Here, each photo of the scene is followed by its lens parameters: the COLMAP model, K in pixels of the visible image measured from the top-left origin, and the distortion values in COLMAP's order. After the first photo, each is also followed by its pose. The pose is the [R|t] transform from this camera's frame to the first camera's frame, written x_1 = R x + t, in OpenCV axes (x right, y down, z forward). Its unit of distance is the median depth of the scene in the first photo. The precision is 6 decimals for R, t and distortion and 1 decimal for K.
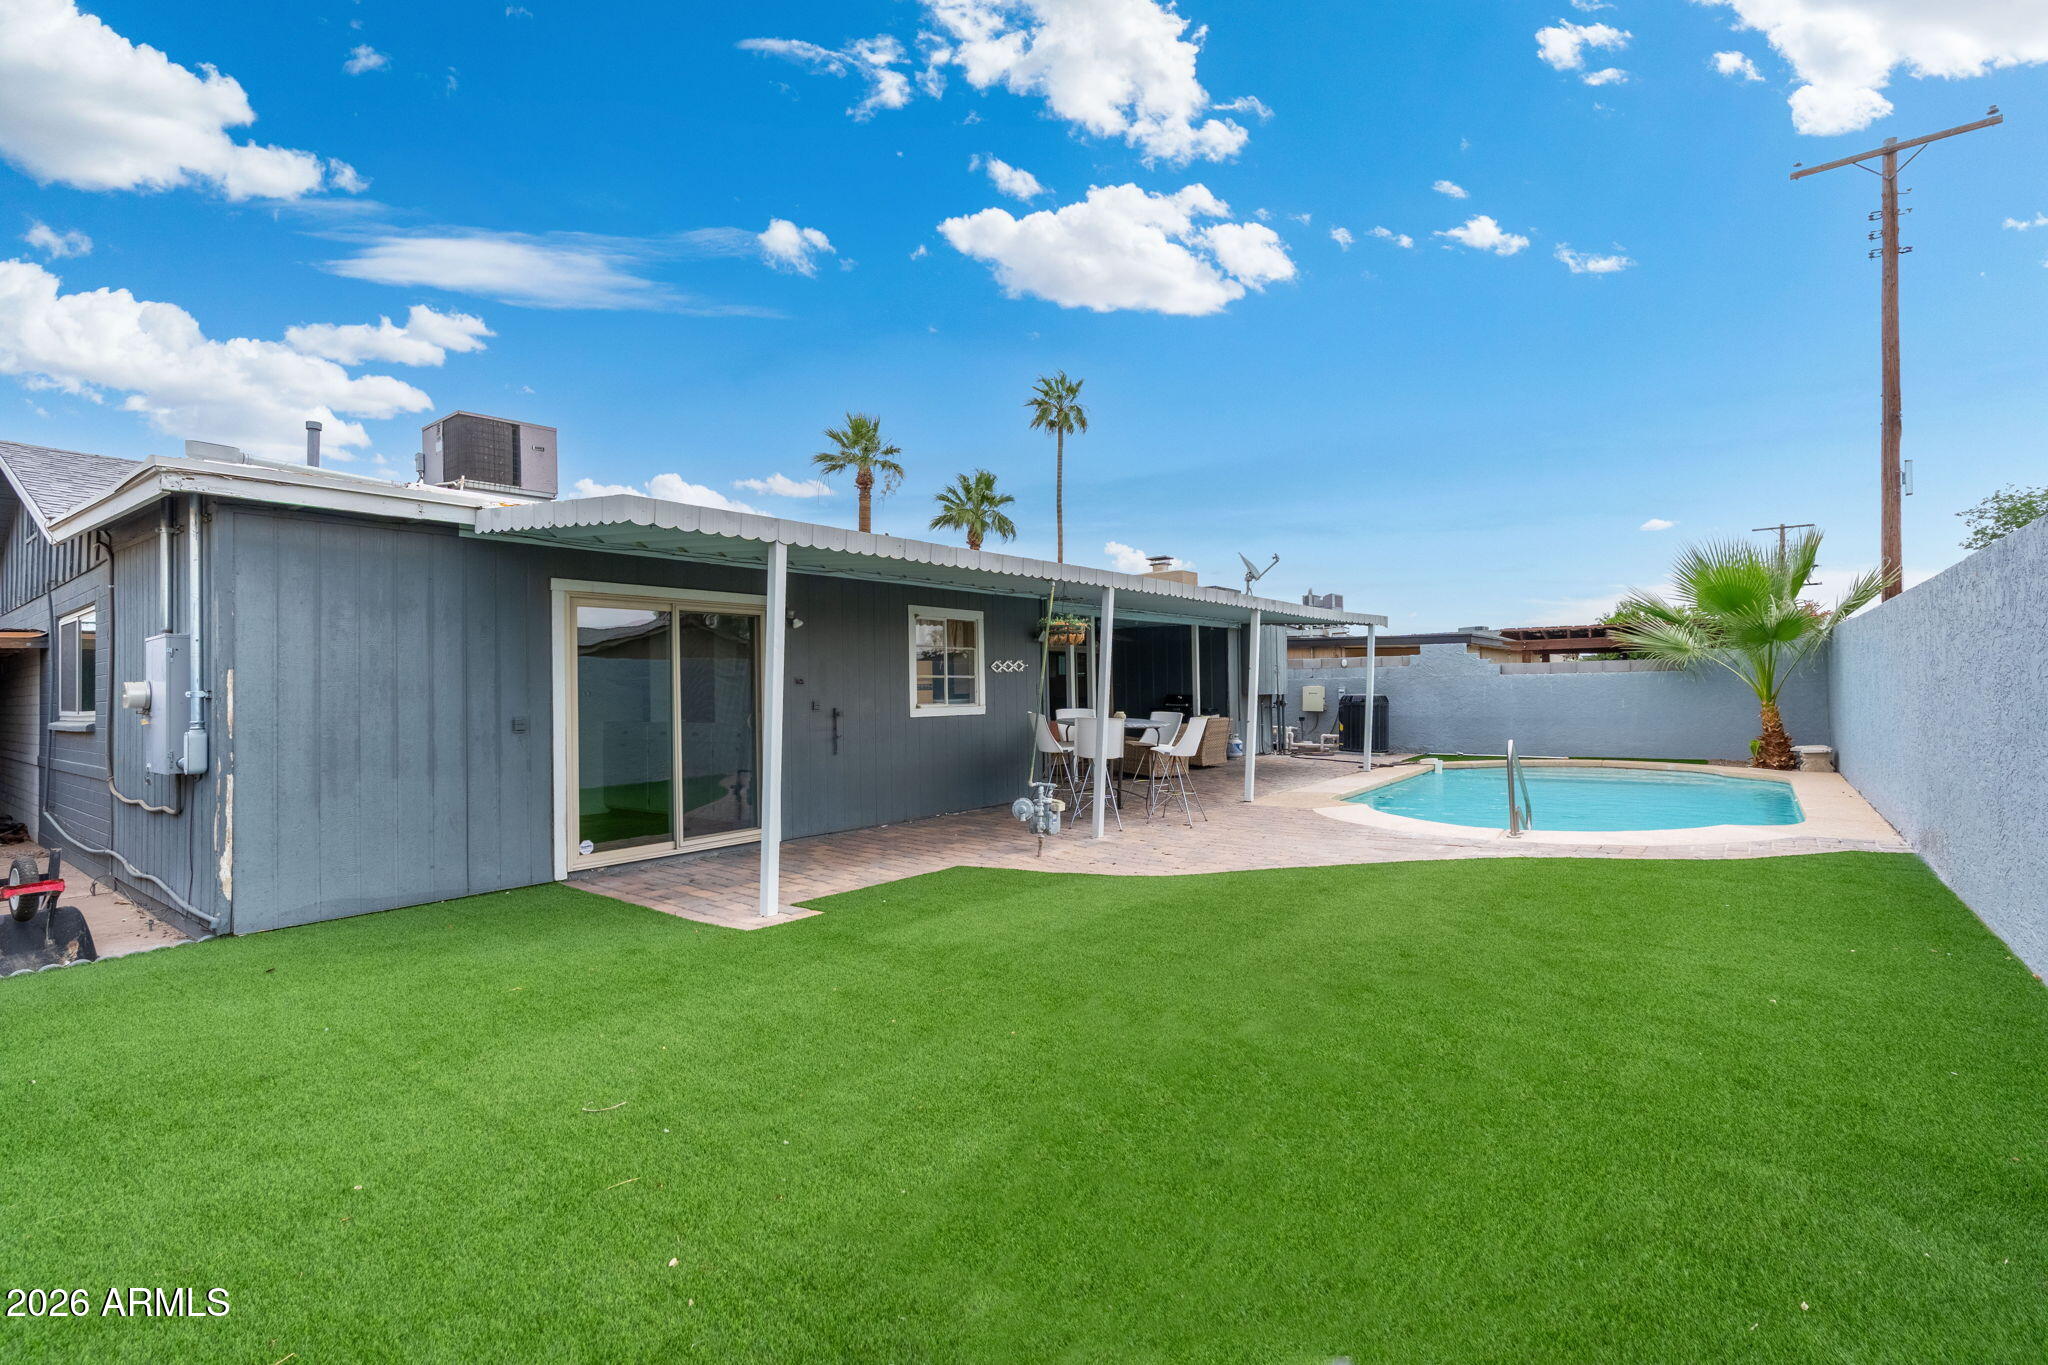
lens RADIAL K [[926.6, 0, 1033.8], [0, 926.6, 678.6], [0, 0, 1]] dist [-0.003899, 0.001205]
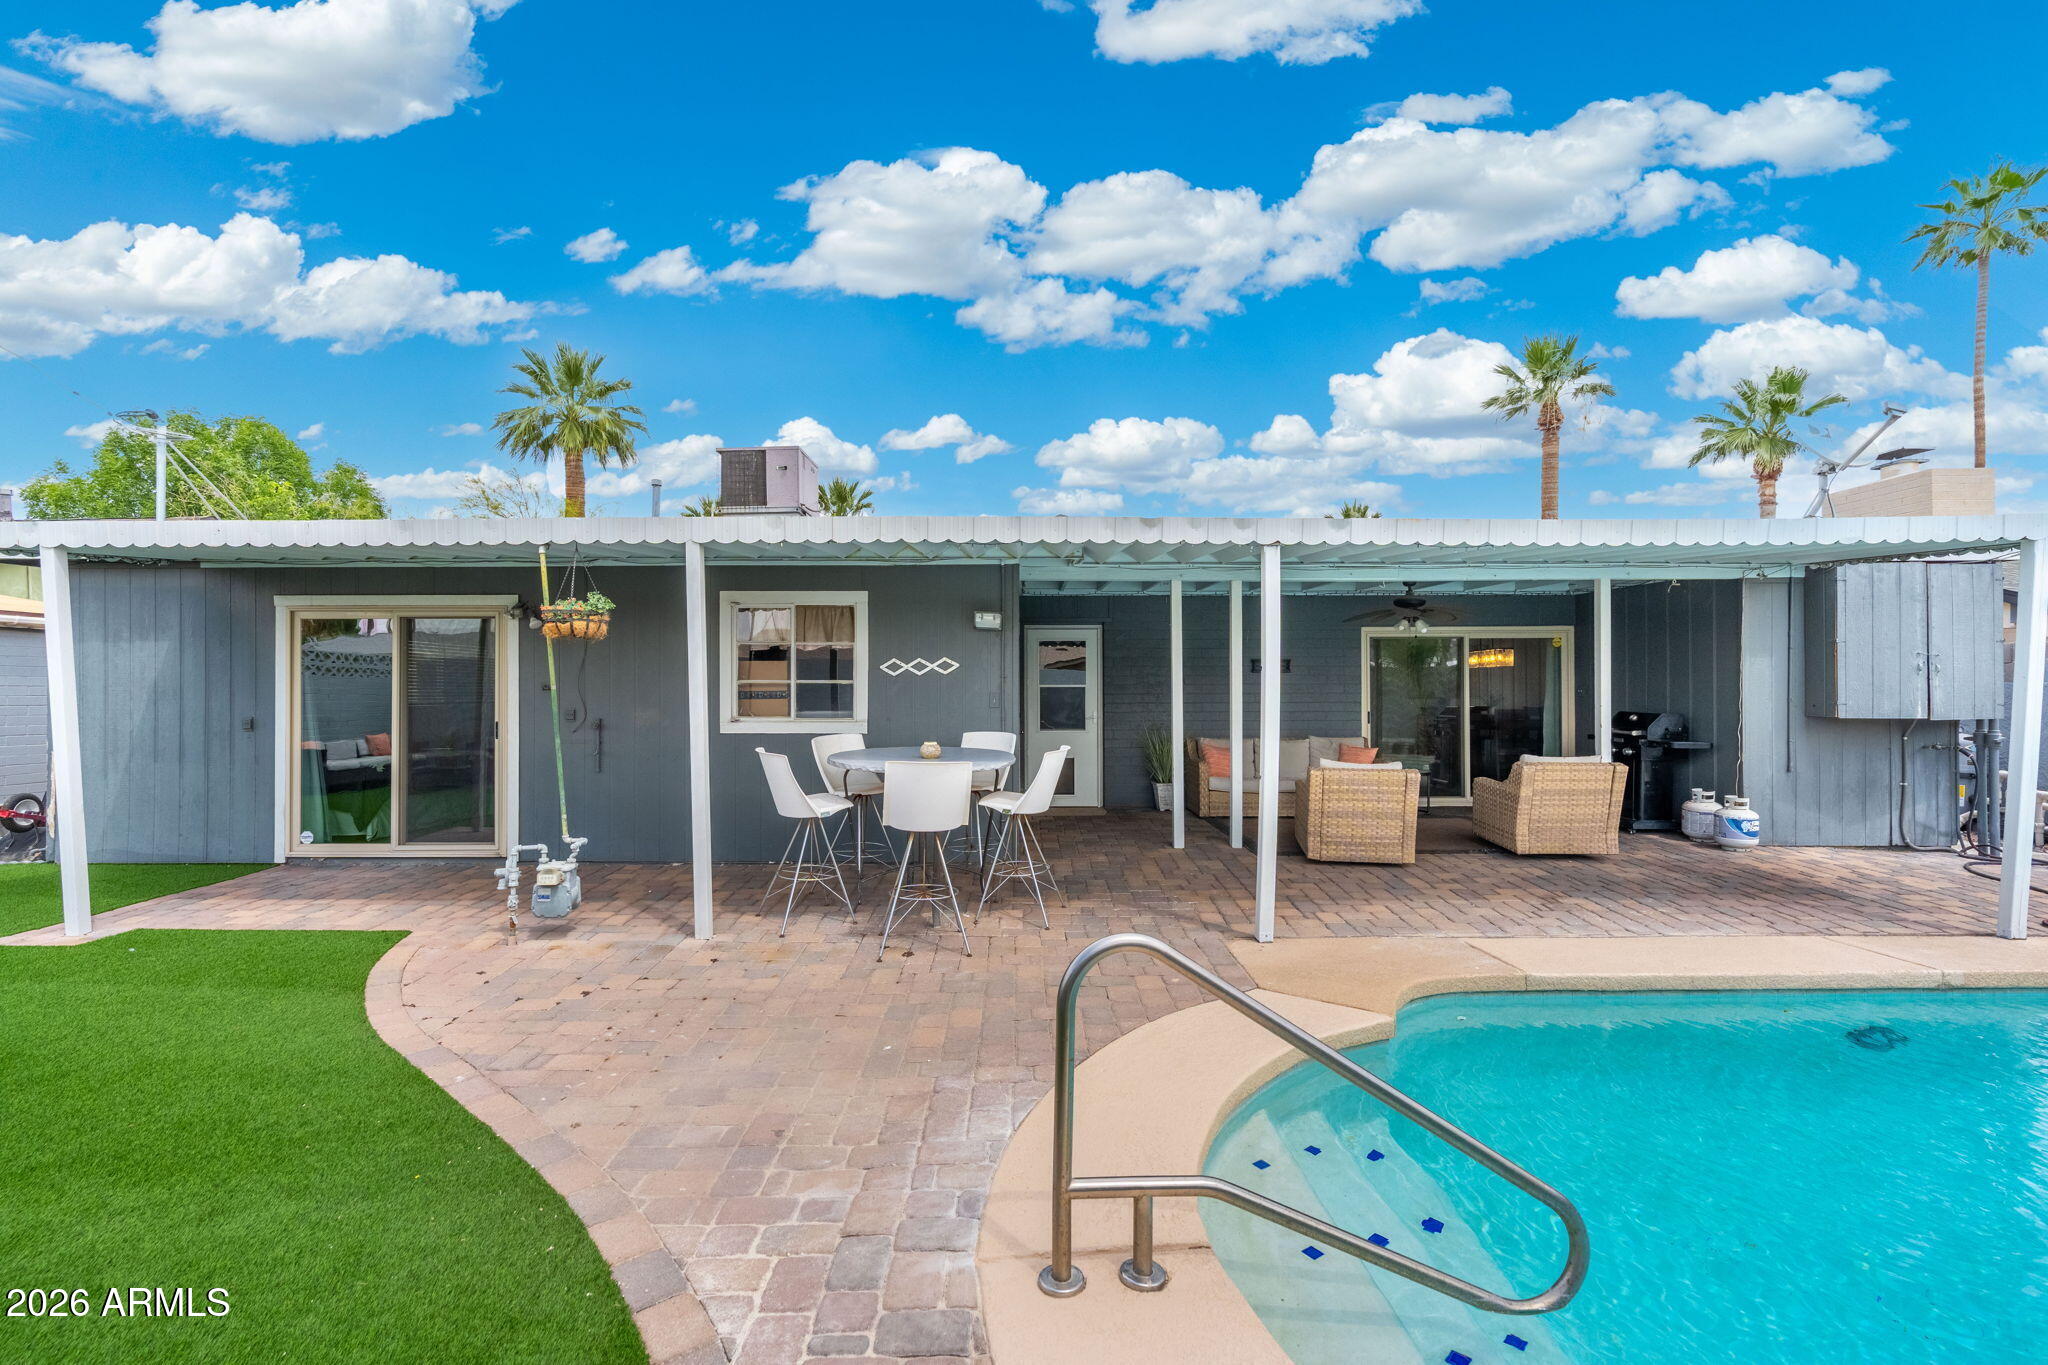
lens RADIAL K [[911.9, 0, 1011.7], [0, 911.9, 681.5], [0, 0, 1]] dist [-0.001387, -0.000051]
pose [[0.608084, 0.010314, -0.793806, 0.906412], [-0.000046, 0.999916, 0.012957, -0.017990], [0.793873, -0.007842, 0.608033, 1.028068]]
